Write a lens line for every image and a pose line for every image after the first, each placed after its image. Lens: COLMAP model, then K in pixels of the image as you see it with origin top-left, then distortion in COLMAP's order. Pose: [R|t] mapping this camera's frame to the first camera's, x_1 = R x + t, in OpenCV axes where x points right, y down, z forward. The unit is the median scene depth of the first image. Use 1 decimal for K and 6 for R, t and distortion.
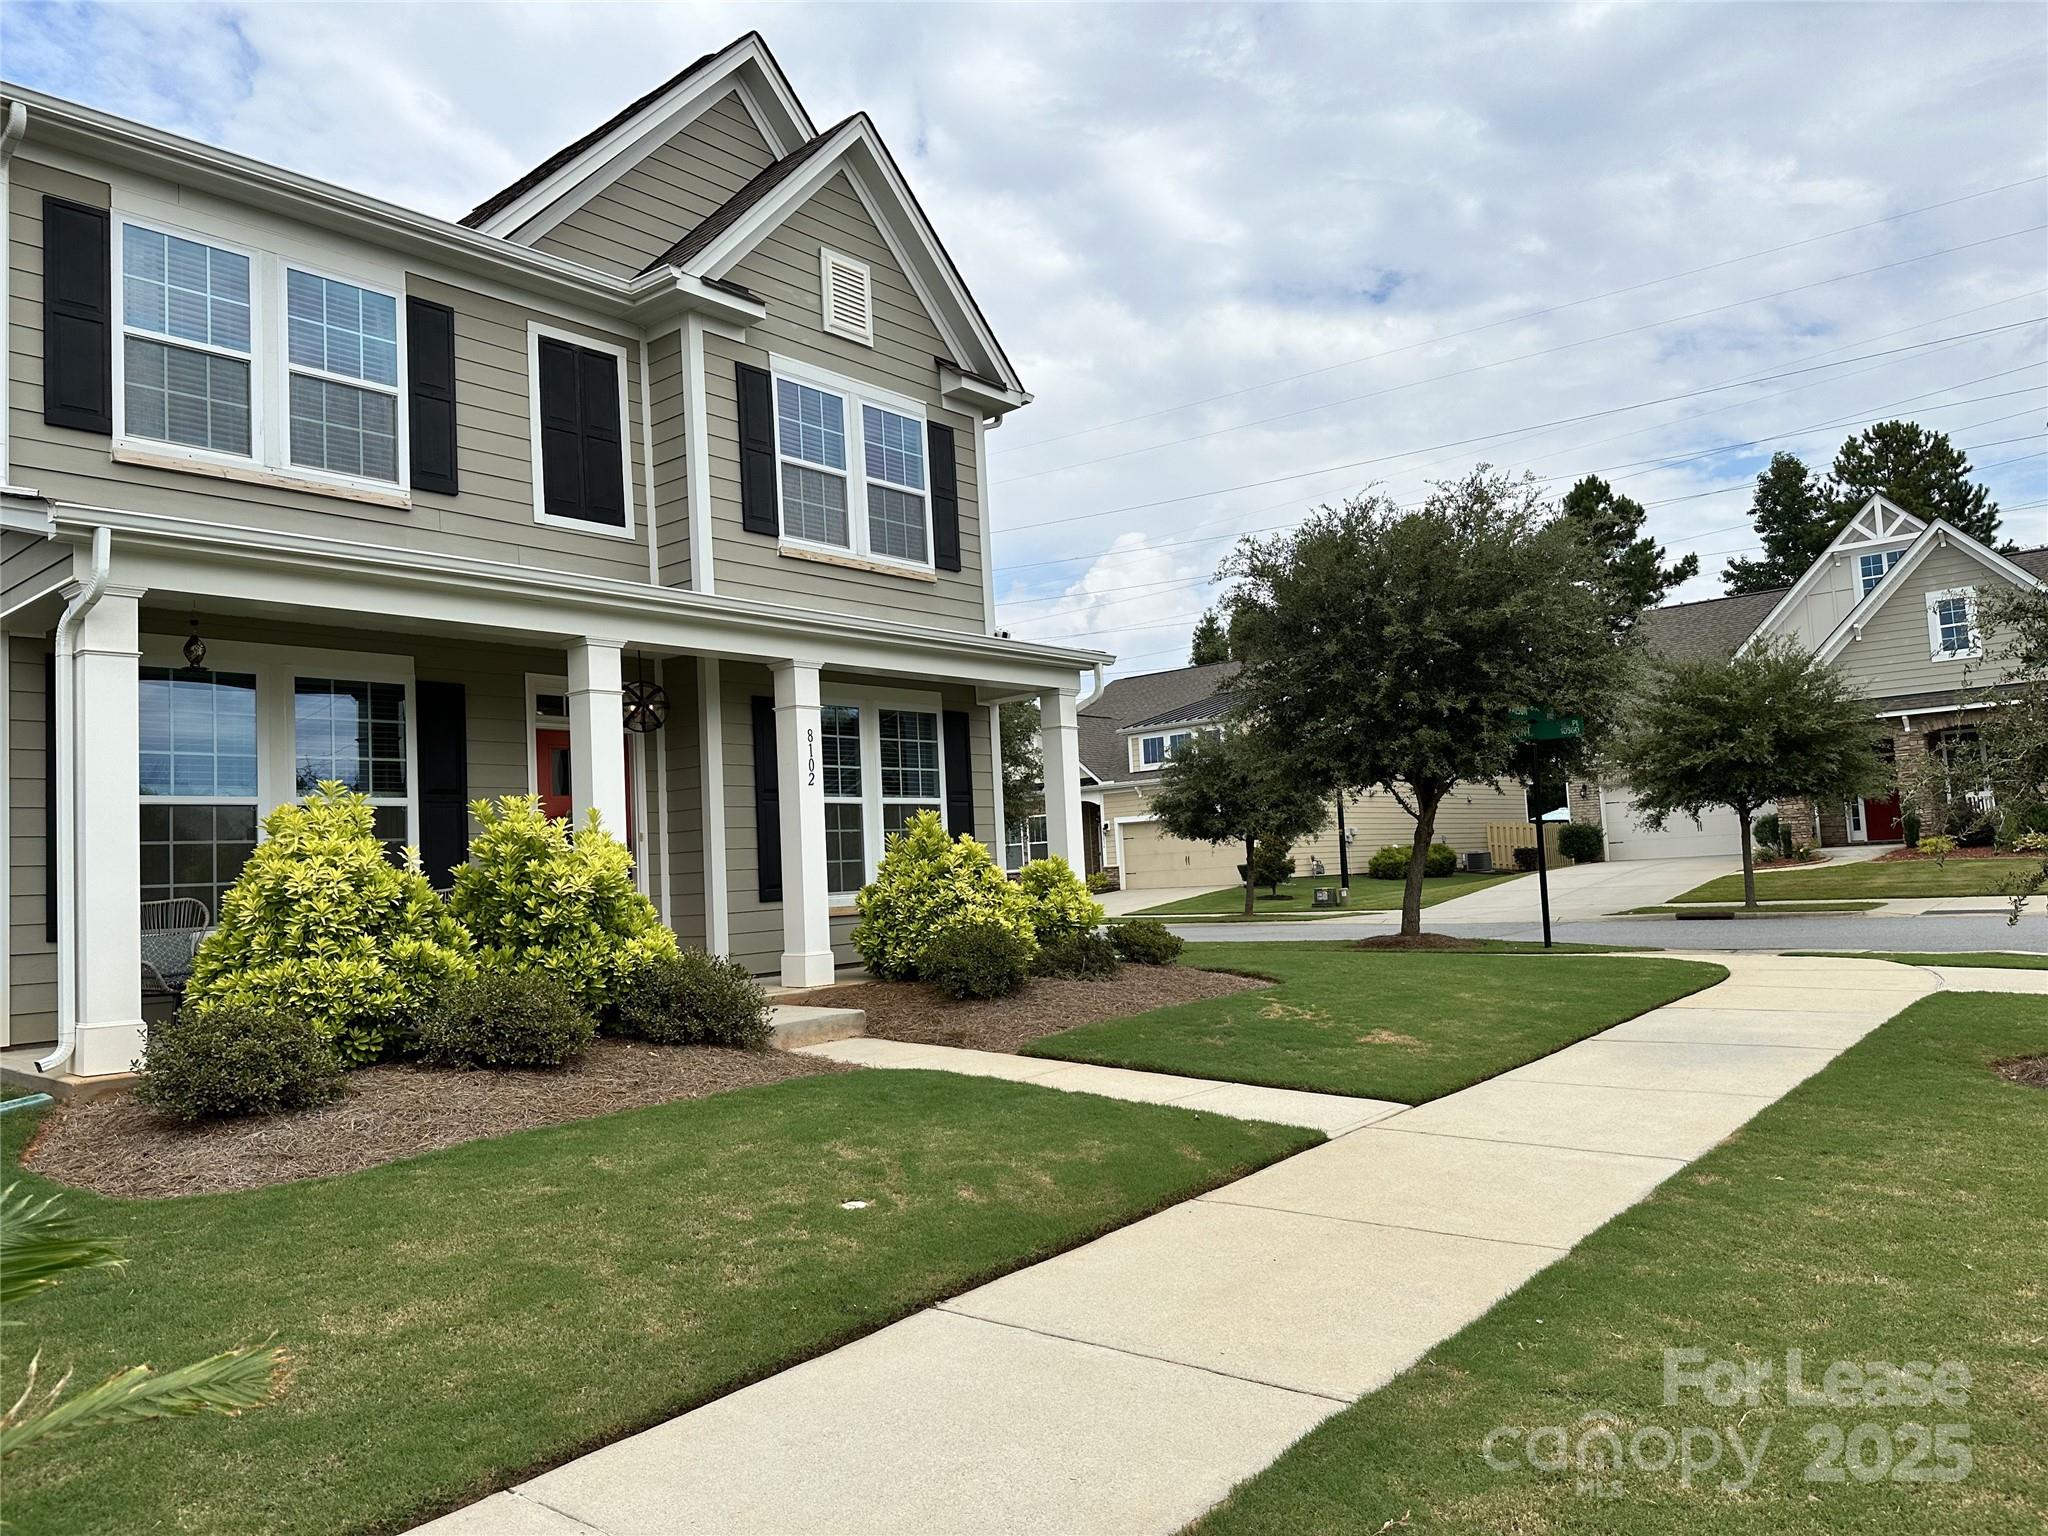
lens RADIAL K [[1430.0, 0, 1023.4], [0, 1430.0, 778.1], [0, 0, 1]] dist [0.045172, -0.058981]
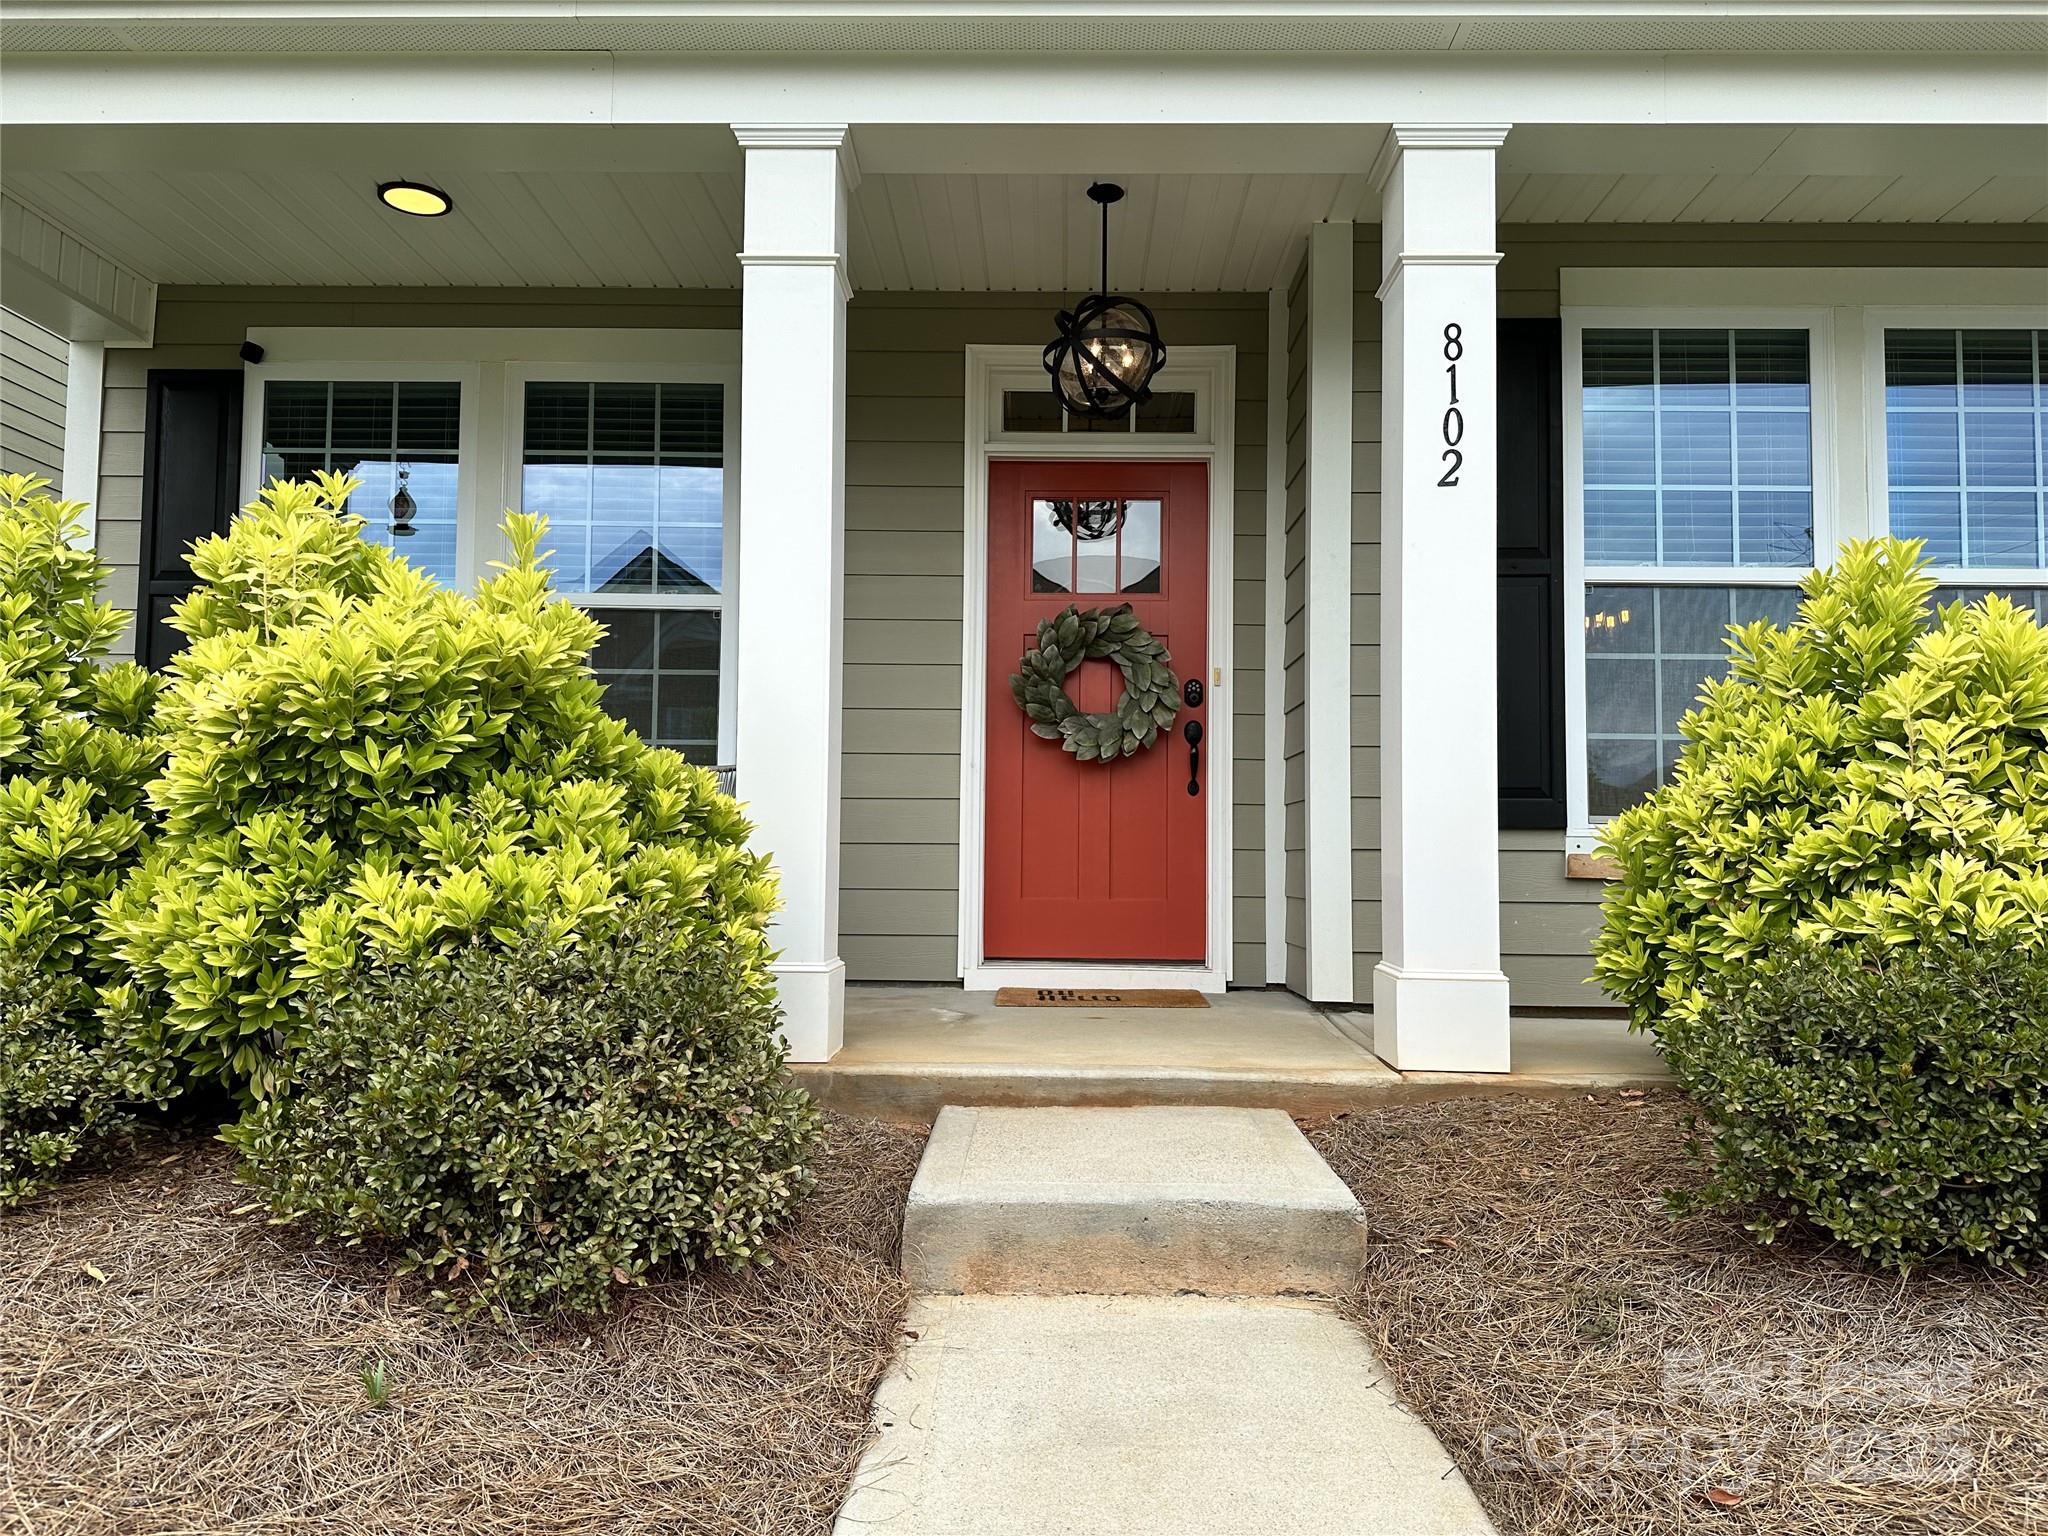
lens RADIAL K [[1430.0, 0, 1023.4], [0, 1430.0, 778.1], [0, 0, 1]] dist [0.045172, -0.058981]
pose [[0.628196, 0.014164, -0.777926, 0.051834], [0.012634, 0.999517, 0.028401, 0.058133], [0.777952, -0.027670, 0.627714, 0.635725]]
